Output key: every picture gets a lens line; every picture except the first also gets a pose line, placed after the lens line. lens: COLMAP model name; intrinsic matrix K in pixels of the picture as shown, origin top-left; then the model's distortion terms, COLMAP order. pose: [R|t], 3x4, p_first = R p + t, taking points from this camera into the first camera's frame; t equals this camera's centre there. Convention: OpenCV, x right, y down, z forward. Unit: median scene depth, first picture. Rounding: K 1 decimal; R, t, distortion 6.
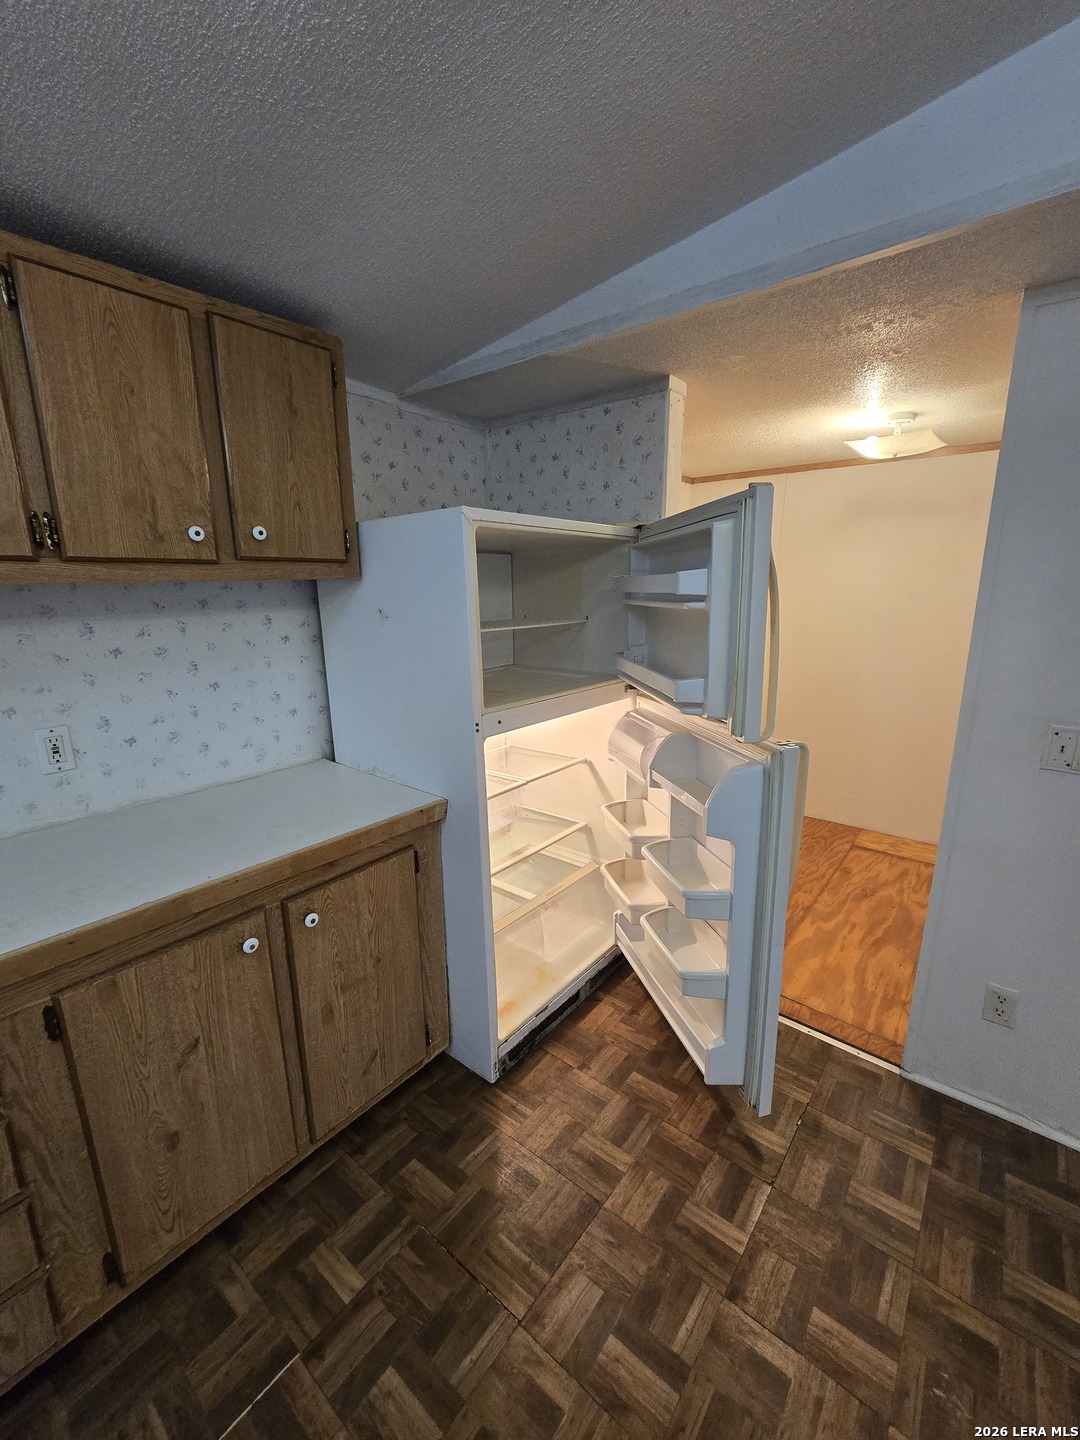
lens RADIAL K [[588.2, 0, 553.0], [0, 588.2, 723.0], [0, 0, 1]] dist [-0.001620, 0.000155]
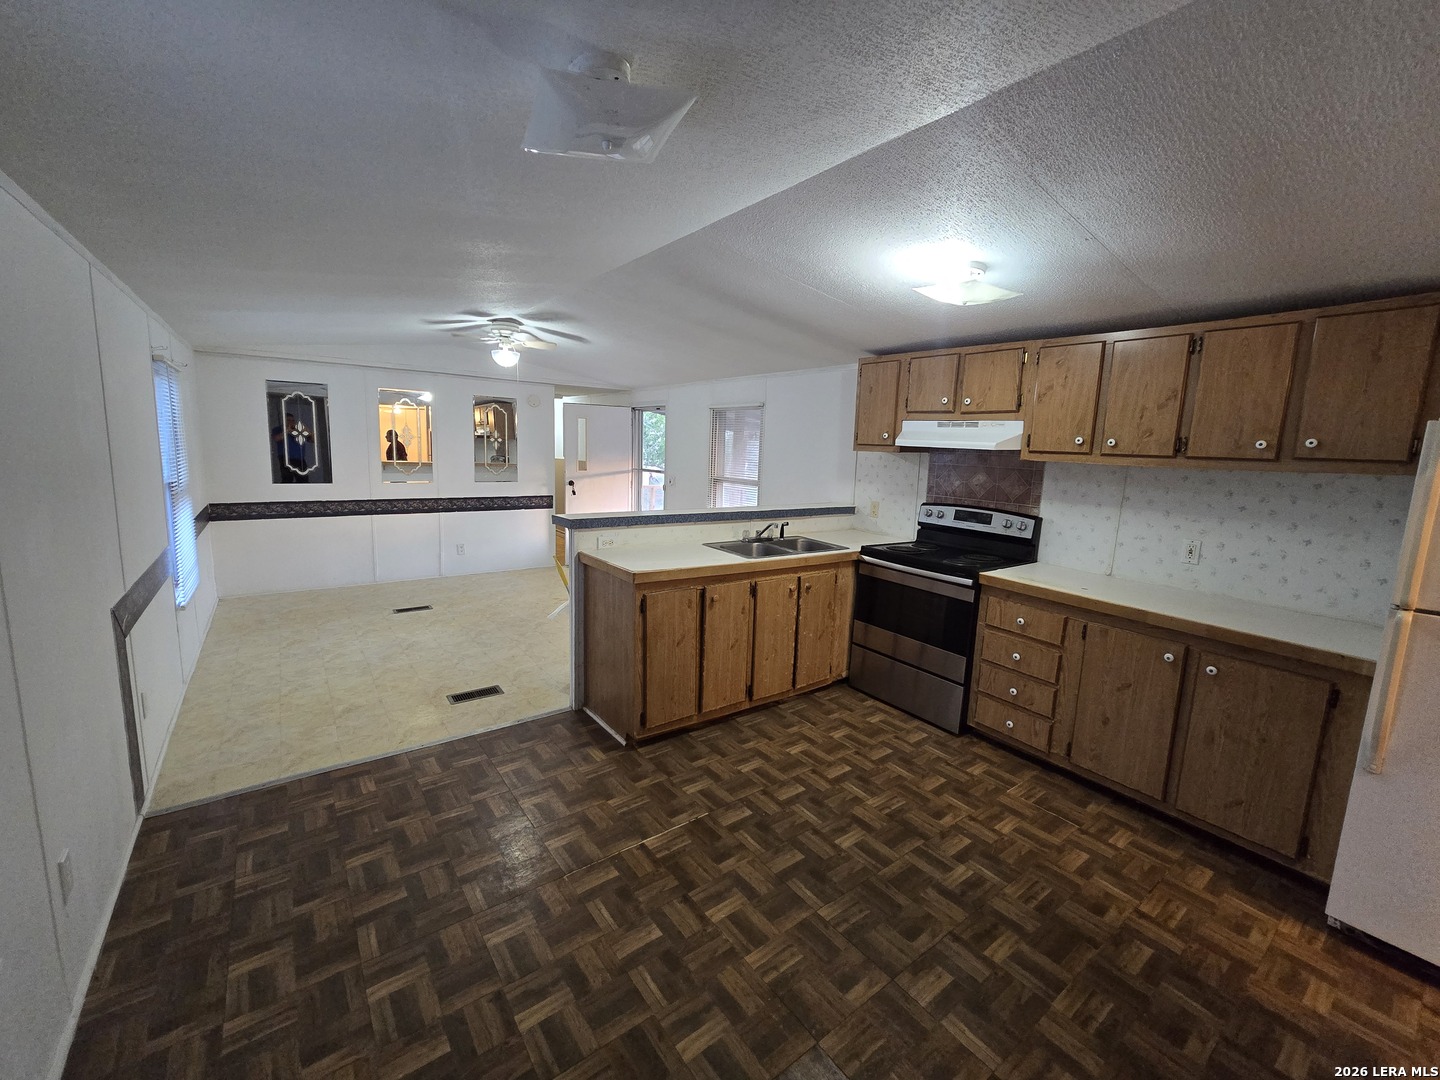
lens RADIAL K [[588.2, 0, 715.3], [0, 588.2, 527.9], [0, 0, 1]] dist [-0.001620, 0.000155]
pose [[-0.264649, 0.138155, -0.954397, 1.392549], [-0.256245, 0.944031, 0.207710, -0.028444], [0.929677, 0.299530, -0.214436, -0.063417]]
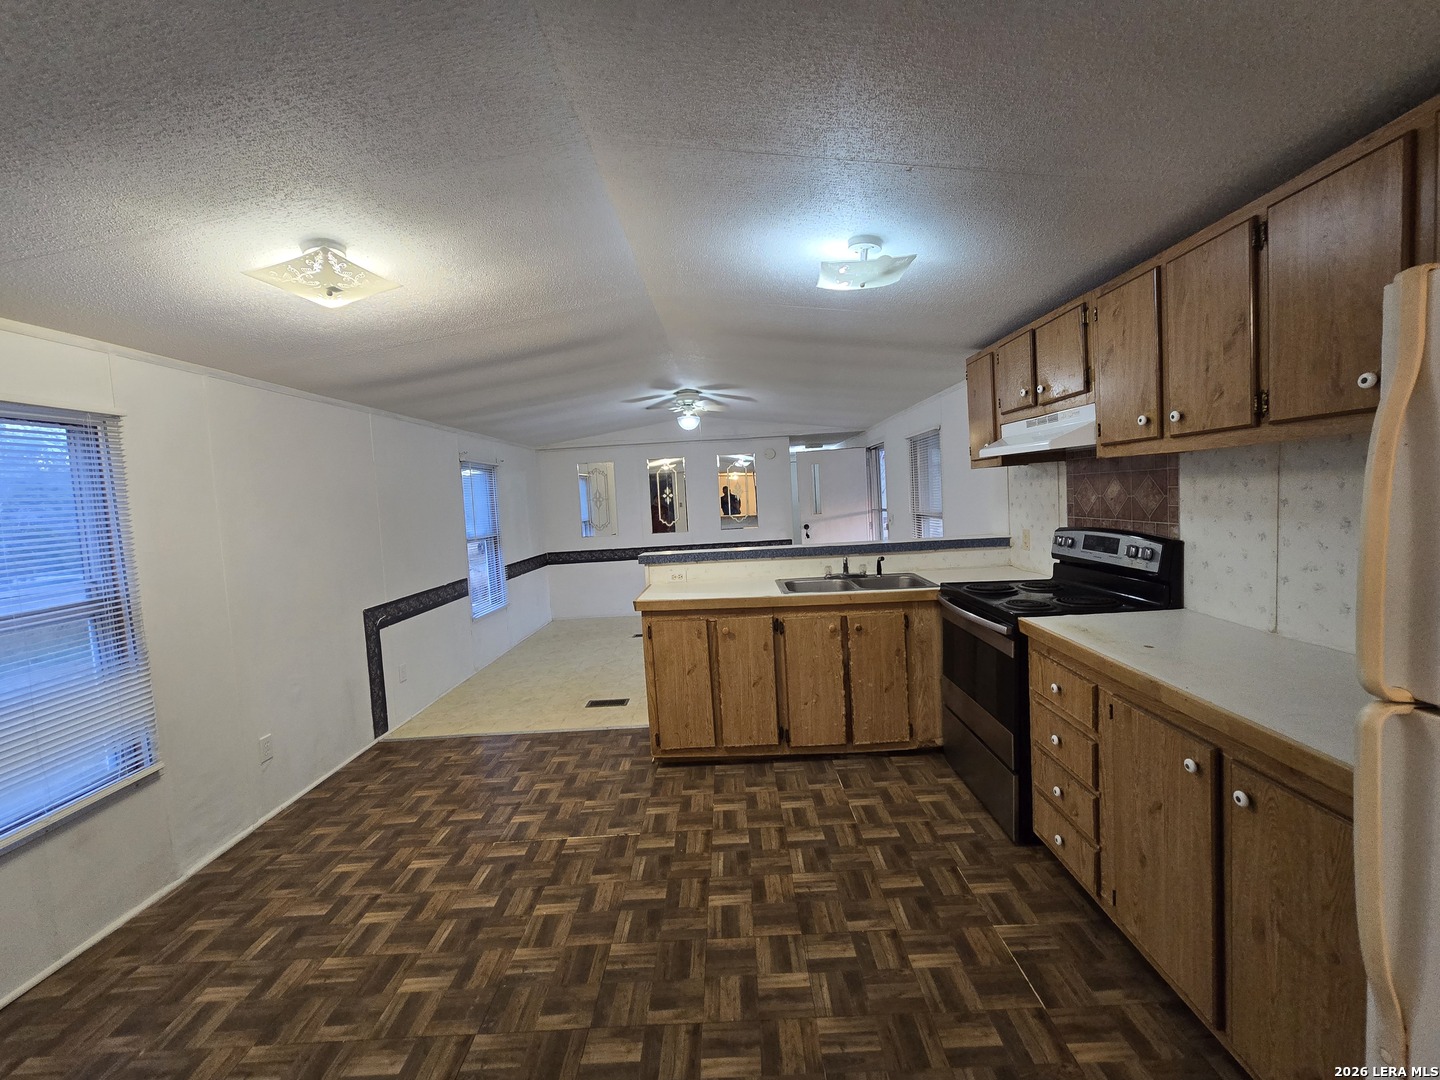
lens RADIAL K [[588.2, 0, 718.7], [0, 588.2, 530.1], [0, 0, 1]] dist [-0.001620, 0.000155]
pose [[-0.790423, 0.089069, -0.606051, 0.706549], [-0.079827, 0.965958, 0.246076, -0.217152], [0.607338, 0.242883, -0.756405, 1.026294]]
